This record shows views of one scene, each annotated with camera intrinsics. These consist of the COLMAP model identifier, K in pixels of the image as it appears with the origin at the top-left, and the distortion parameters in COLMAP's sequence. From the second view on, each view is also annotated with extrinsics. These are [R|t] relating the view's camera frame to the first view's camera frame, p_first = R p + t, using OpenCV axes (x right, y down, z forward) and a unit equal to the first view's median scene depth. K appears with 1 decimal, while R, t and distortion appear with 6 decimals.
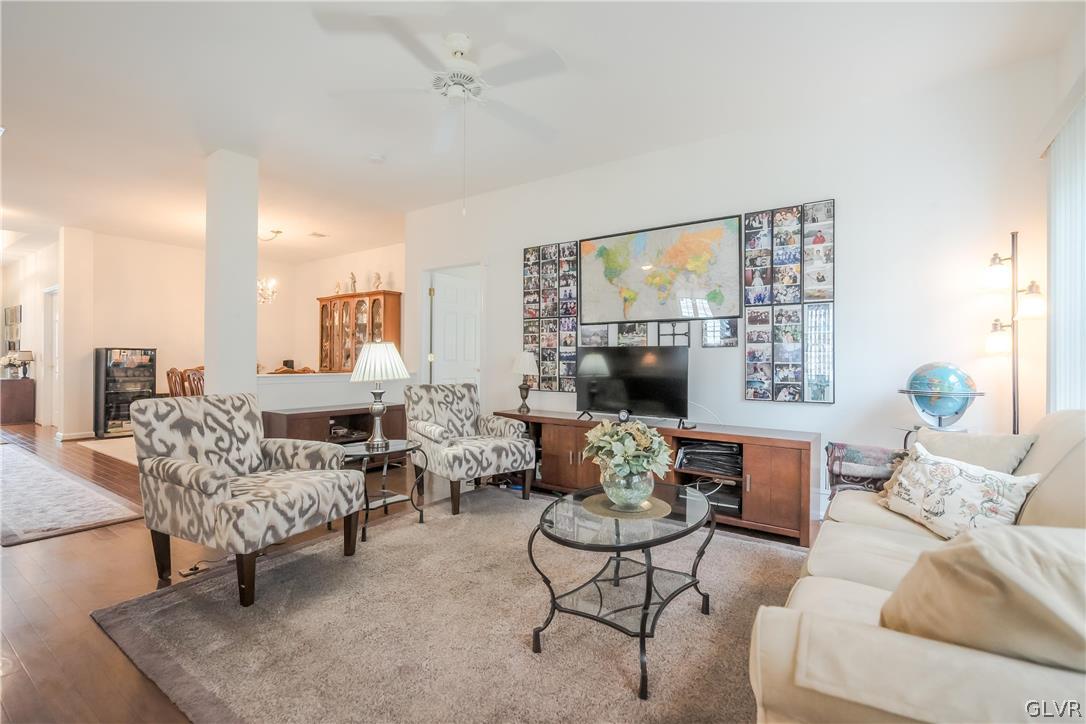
lens RADIAL K [[511.5, 0, 555.5], [0, 511.5, 360.7], [0, 0, 1]] dist [0.000284, -0.000065]
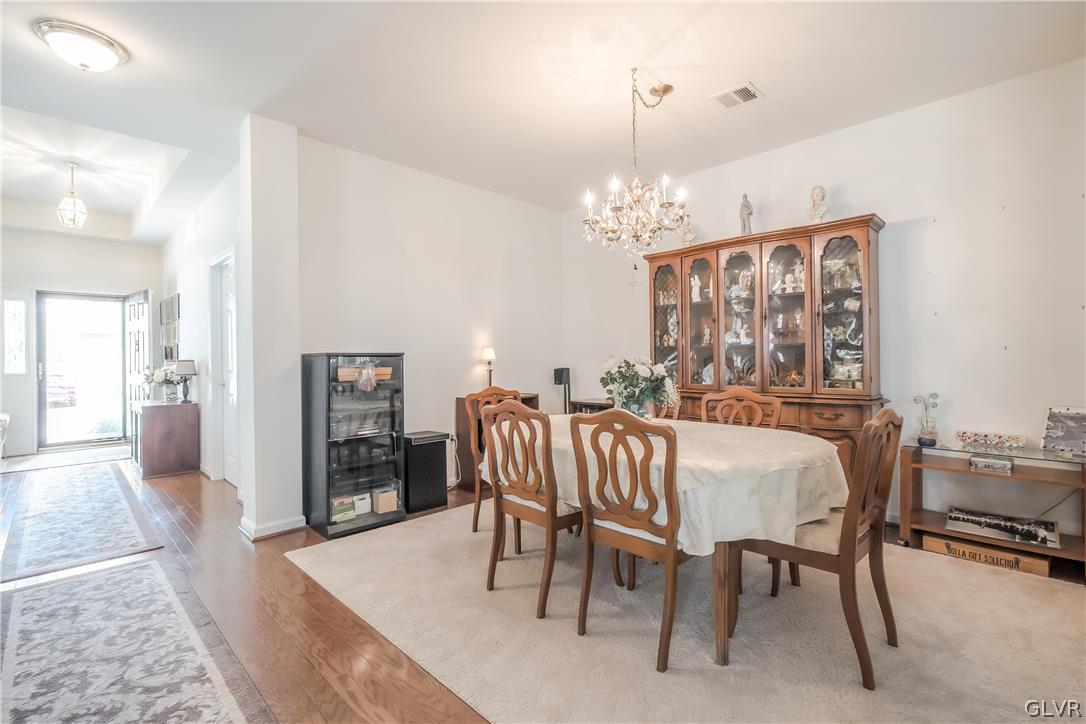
lens RADIAL K [[499.3, 0, 543.0], [0, 499.3, 362.0], [0, 0, 1]] dist [-0.004199, -0.001365]
pose [[0.984703, -0.013900, -0.173685, -0.384166], [0.014661, 0.999888, 0.003094, -0.009612], [0.173622, -0.005593, 0.984796, 0.365188]]
